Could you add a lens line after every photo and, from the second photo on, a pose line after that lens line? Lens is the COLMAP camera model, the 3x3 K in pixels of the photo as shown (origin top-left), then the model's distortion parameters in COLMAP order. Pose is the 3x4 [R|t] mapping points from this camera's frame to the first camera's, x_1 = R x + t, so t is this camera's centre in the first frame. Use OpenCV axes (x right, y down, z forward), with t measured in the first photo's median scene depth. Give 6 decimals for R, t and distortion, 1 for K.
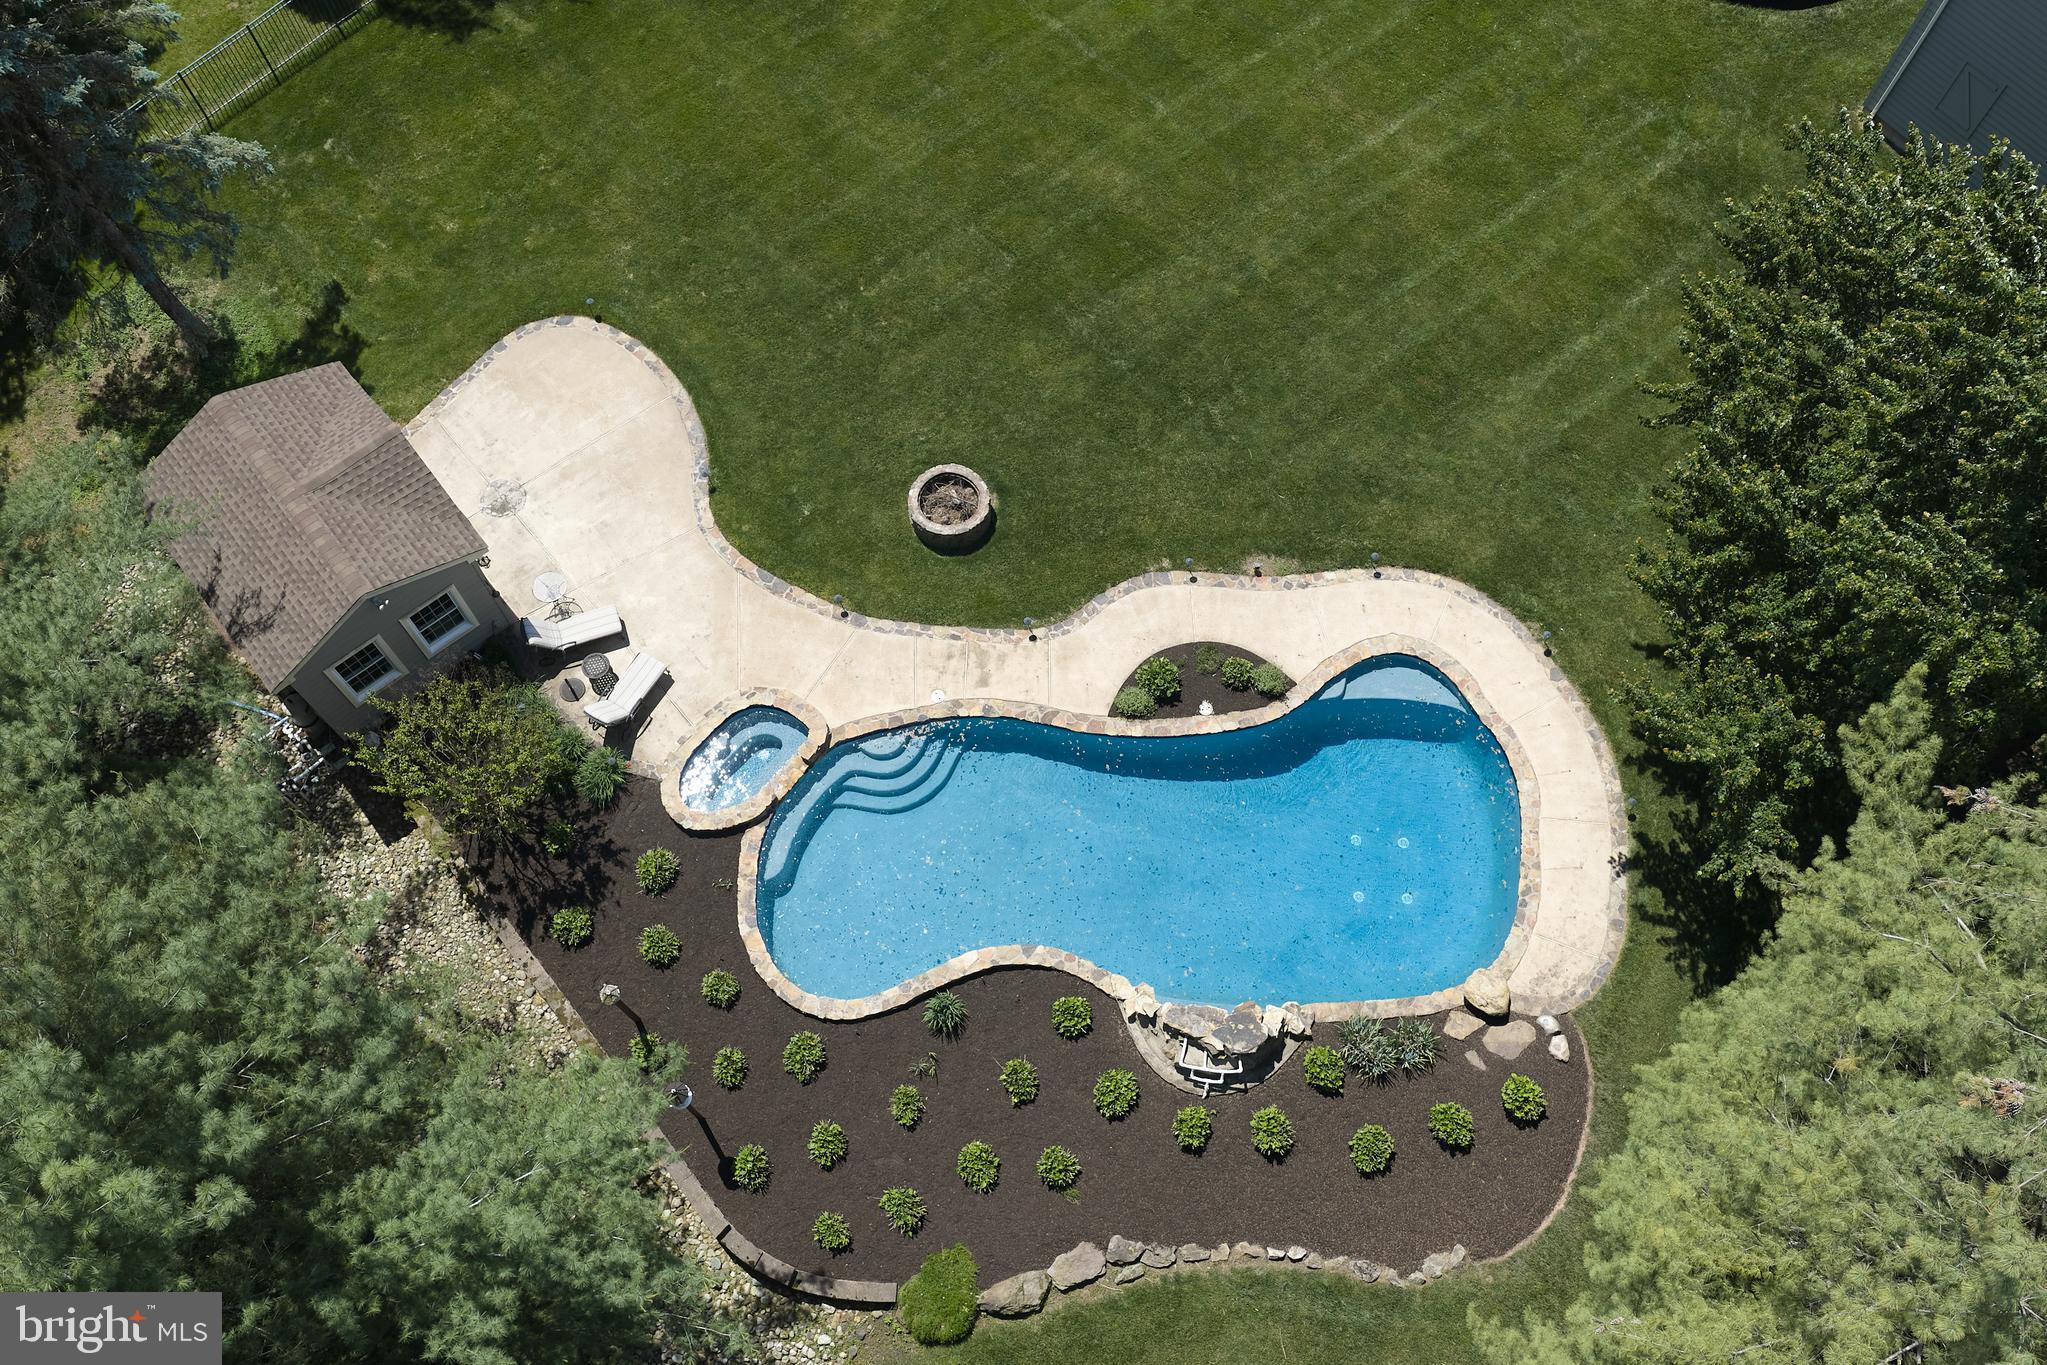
lens RADIAL K [[1775.5, 0, 1023.5], [0, 1775.5, 682.5], [0, 0, 1]] dist [0.024801, -0.003261]
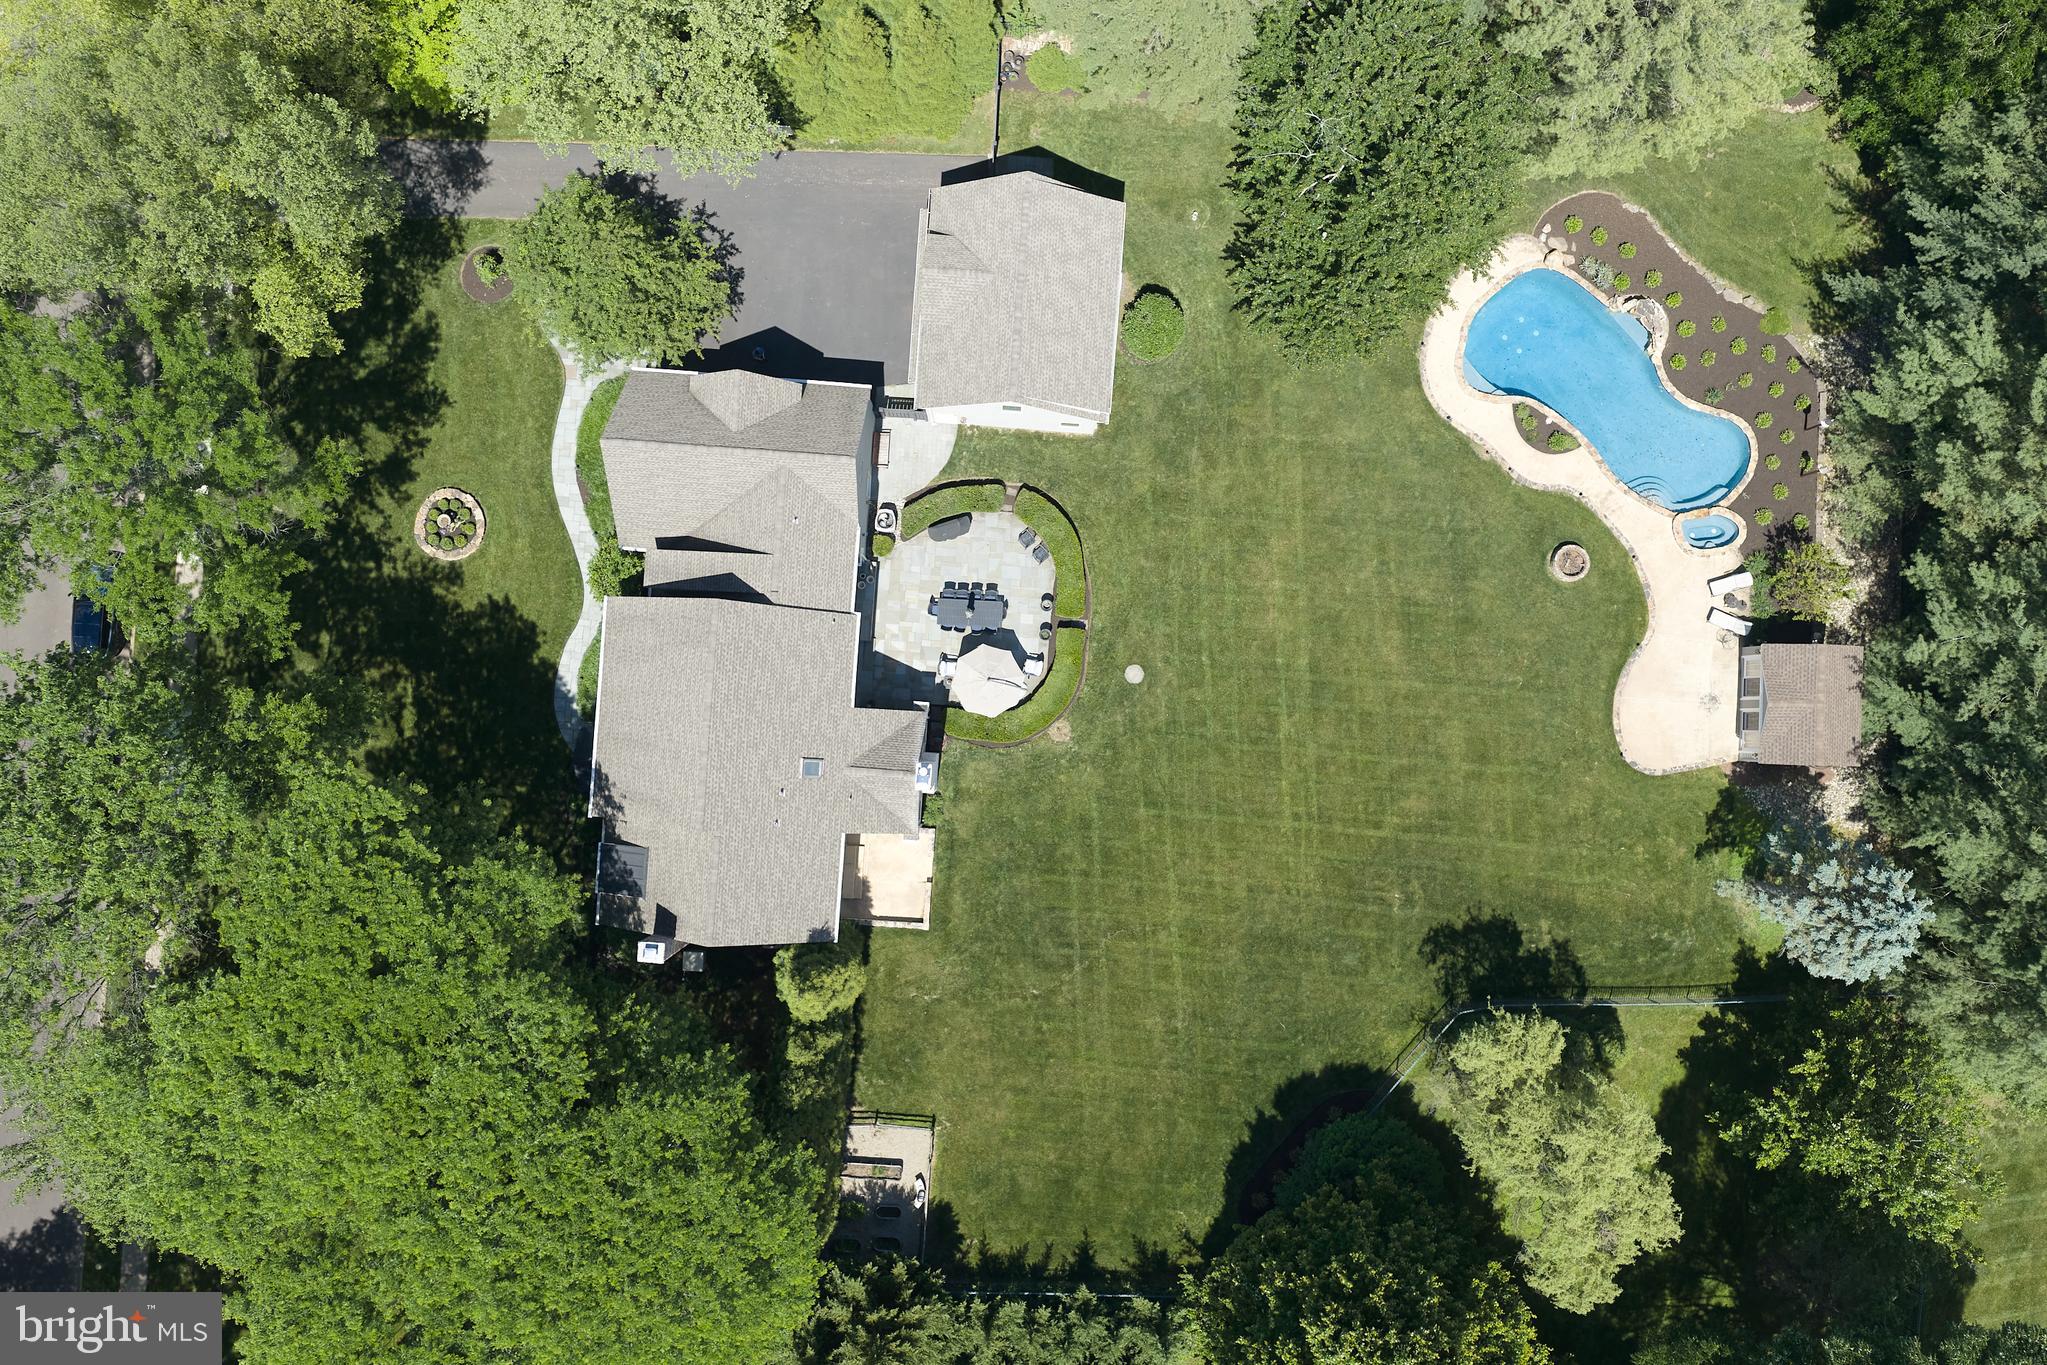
lens RADIAL K [[1695.1, 0, 1023.5], [0, 1695.1, 682.5], [0, 0, 1]] dist [0.010609, 0.003322]
pose [[-0.748295, -0.663366, -0.000335, 0.386717], [0.597842, -0.674601, 0.433011, -1.581970], [-0.287471, 0.323820, 0.901388, -0.717029]]
